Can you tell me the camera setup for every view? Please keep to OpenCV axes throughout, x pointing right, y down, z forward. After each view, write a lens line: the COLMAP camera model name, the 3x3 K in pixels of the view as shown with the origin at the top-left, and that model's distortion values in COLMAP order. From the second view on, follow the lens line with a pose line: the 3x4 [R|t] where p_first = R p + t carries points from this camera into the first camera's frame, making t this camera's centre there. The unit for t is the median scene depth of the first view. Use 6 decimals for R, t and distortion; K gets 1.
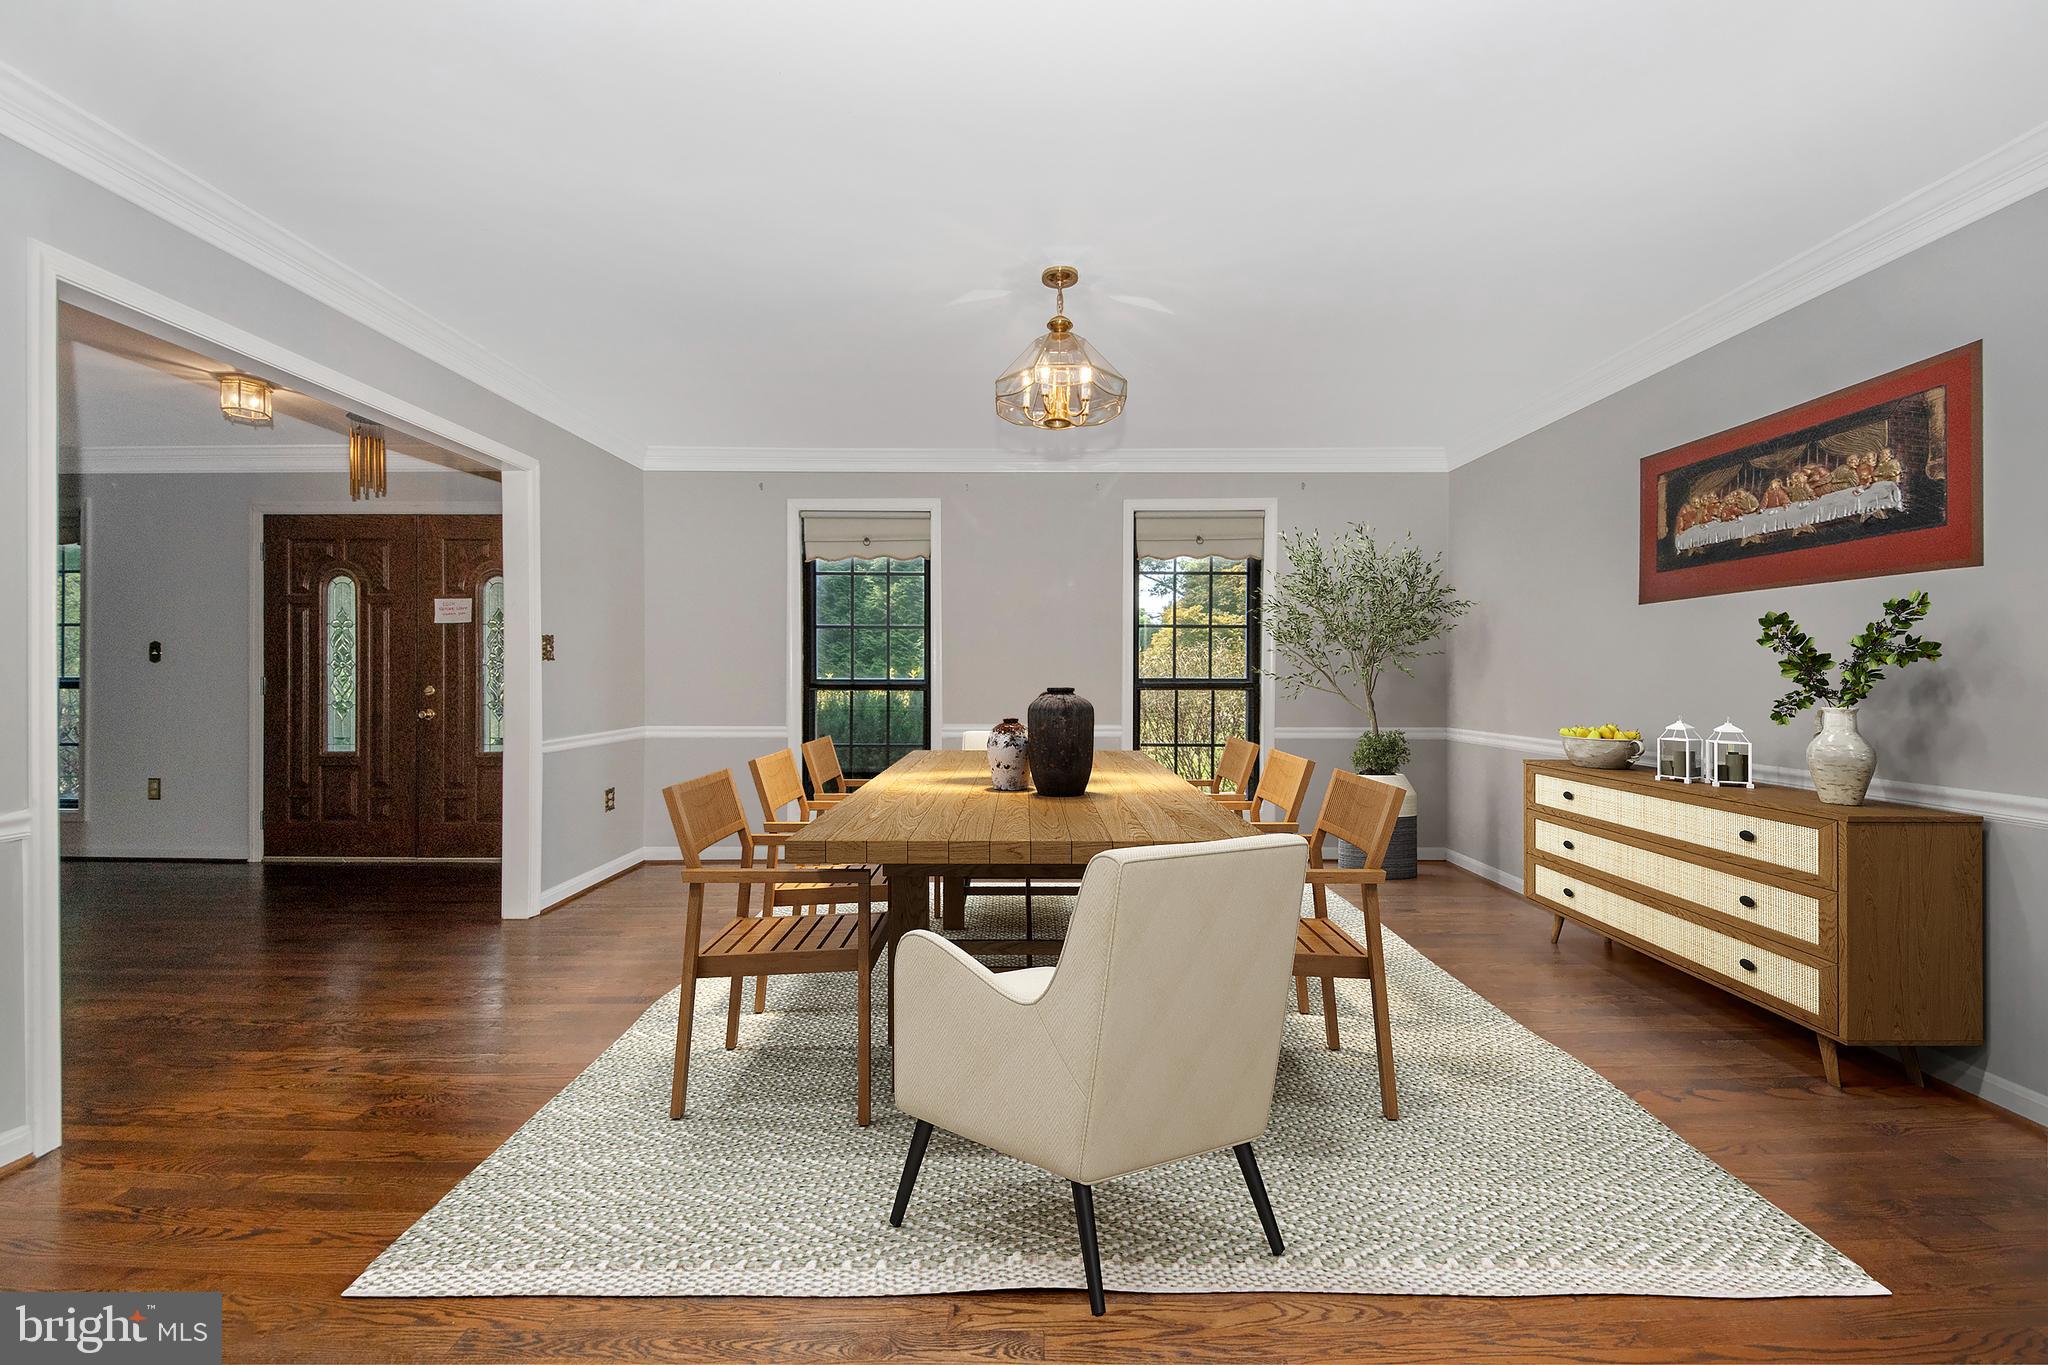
lens RADIAL K [[780.9, 0, 1022.6], [0, 780.9, 677.5], [0, 0, 1]] dist [0.012100, -0.000417]
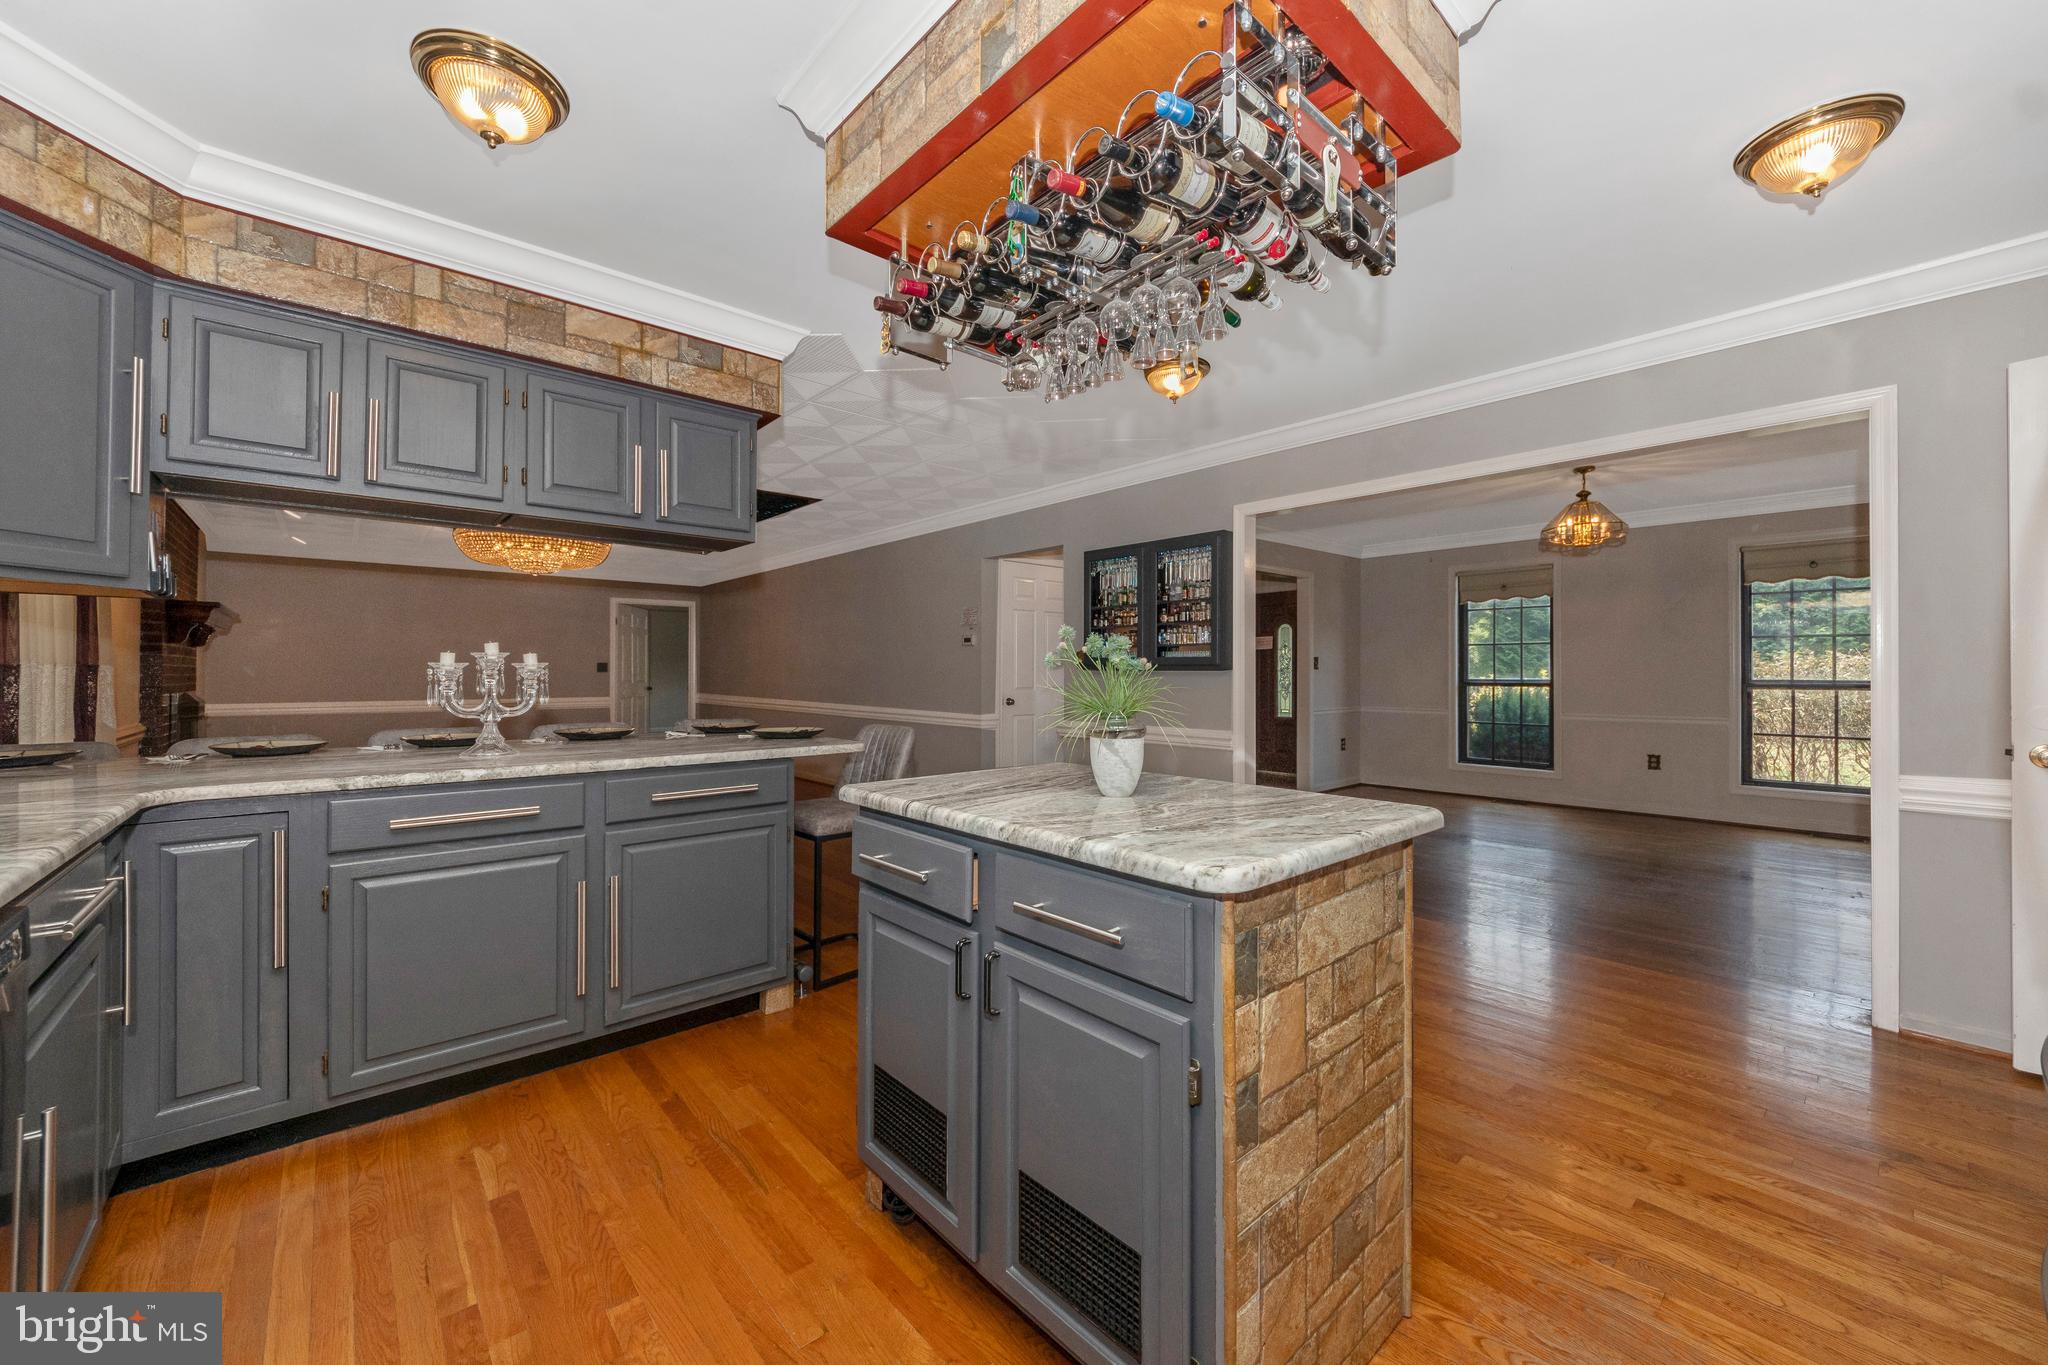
lens RADIAL K [[780.9, 0, 1024.1], [0, 780.9, 670.2], [0, 0, 1]] dist [0.012100, -0.000417]
pose [[0.662221, -0.006177, -0.749283, 0.407680], [0.002243, 0.999978, -0.006261, -0.009905], [0.749305, 0.002465, 0.662221, -0.907792]]
